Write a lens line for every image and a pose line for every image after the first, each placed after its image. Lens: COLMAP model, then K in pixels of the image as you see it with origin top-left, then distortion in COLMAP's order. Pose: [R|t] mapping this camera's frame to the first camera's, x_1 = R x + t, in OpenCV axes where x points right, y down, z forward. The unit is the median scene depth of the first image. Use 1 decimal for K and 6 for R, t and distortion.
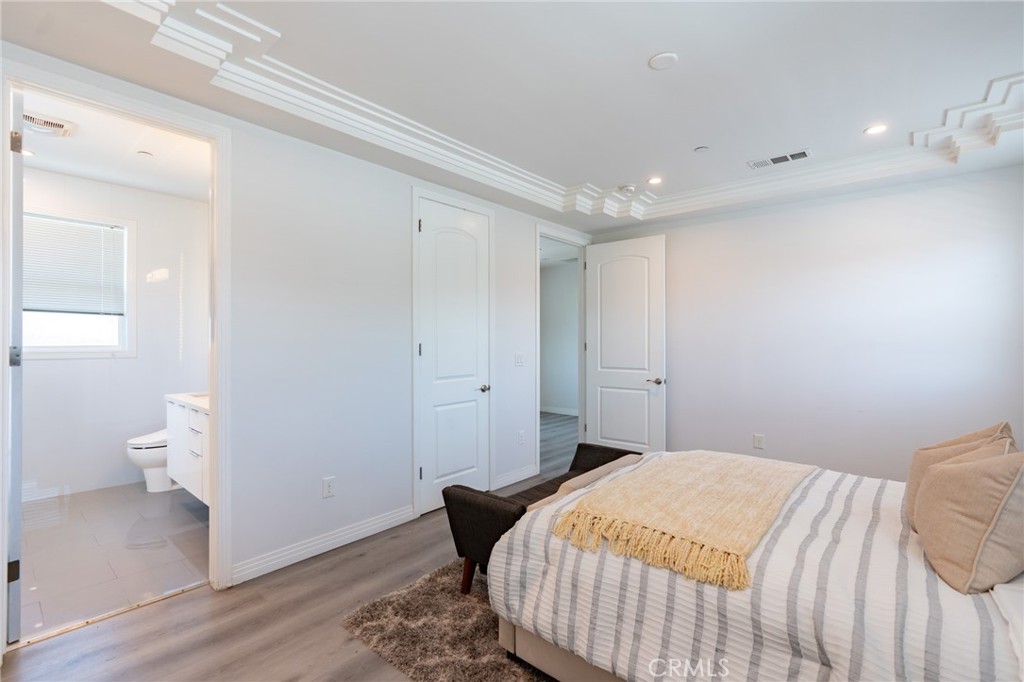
lens RADIAL K [[455.3, 0, 509.0], [0, 455.3, 340.7], [0, 0, 1]] dist [-0.021252, 0.007749]
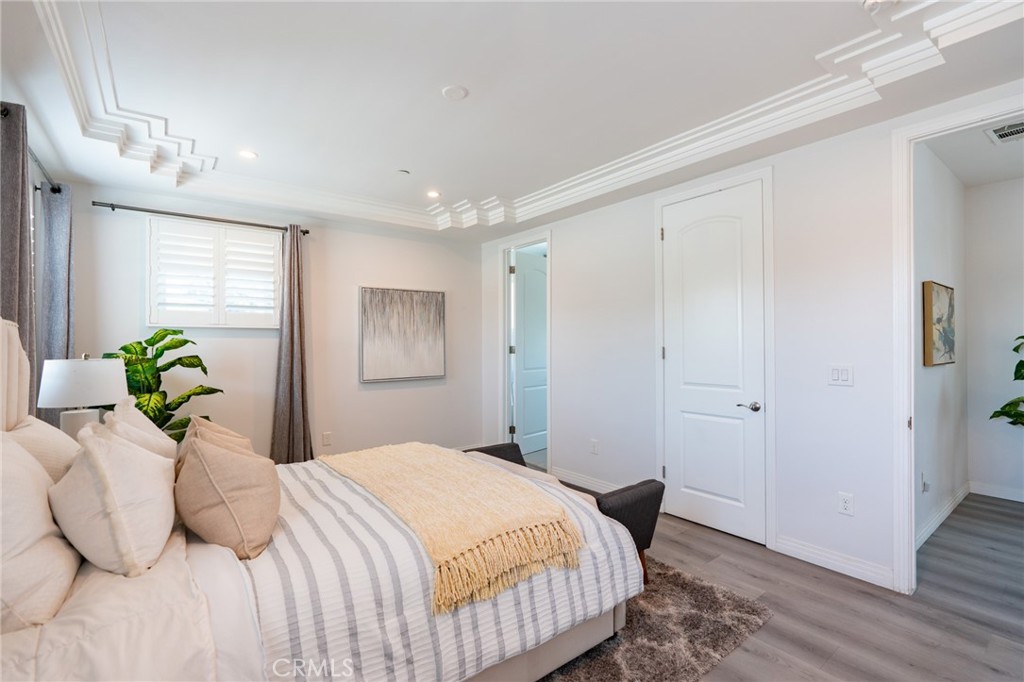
lens RADIAL K [[455.3, 0, 509.0], [0, 455.3, 340.7], [0, 0, 1]] dist [-0.021252, 0.007749]
pose [[-0.197497, -0.002948, -0.980299, 0.876832], [0.006060, 0.999973, -0.004228, -0.006002], [0.980285, -0.006775, -0.197474, 0.841380]]
